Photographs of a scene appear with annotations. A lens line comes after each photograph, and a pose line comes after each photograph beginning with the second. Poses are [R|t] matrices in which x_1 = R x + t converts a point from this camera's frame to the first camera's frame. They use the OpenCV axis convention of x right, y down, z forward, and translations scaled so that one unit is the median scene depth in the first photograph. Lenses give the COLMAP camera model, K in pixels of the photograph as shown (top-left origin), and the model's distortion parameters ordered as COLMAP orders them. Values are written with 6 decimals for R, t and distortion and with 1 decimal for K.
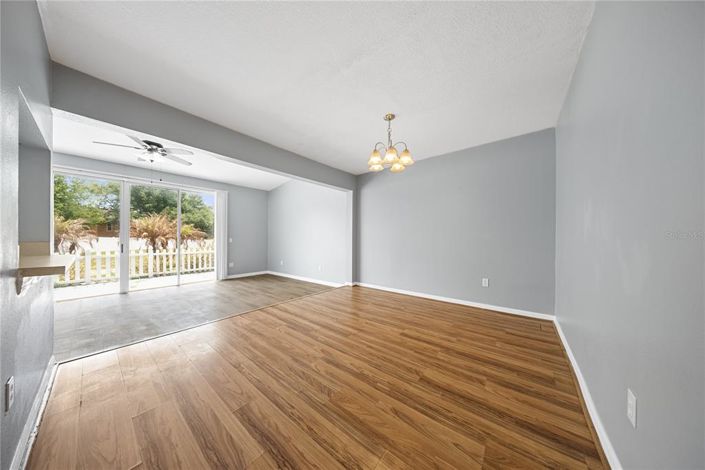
lens RADIAL K [[209.0, 0, 348.5], [0, 209.0, 238.0], [0, 0, 1]] dist [0.000356, 0.000000]
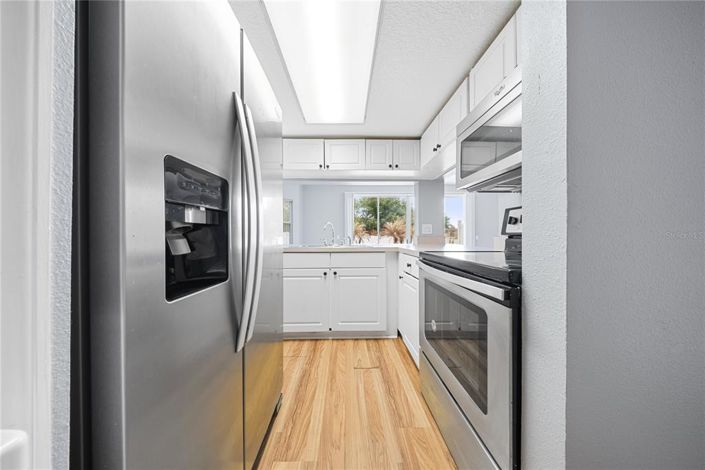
lens RADIAL K [[204.9, 0, 347.3], [0, 204.9, 235.3], [0, 0, 1]] dist [-0.000051, -0.000015]
pose [[0.648546, -0.007508, -0.761139, -0.505699], [0.002774, 0.999968, -0.007501, 0.017557], [0.761171, 0.002753, 0.648546, -0.431027]]
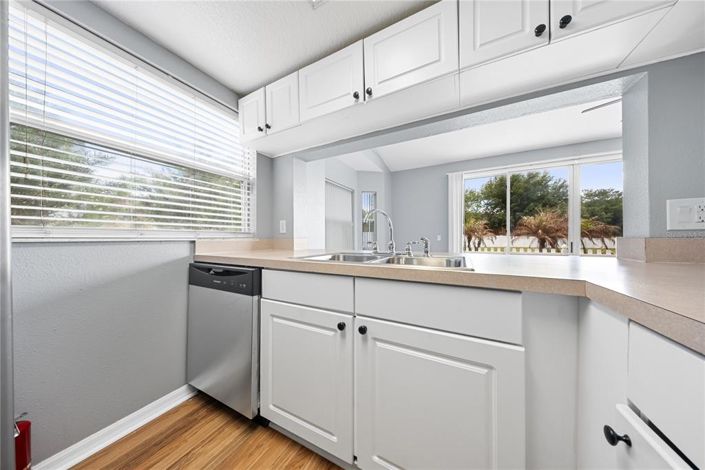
lens RADIAL K [[210.1, 0, 350.4], [0, 210.1, 236.8], [0, 0, 1]] dist [-0.001804, -0.000079]
pose [[0.203351, -0.002851, -0.979102, -0.854308], [0.003474, 0.999992, -0.002191, 0.013696], [0.979100, -0.002955, 0.203359, -0.001788]]
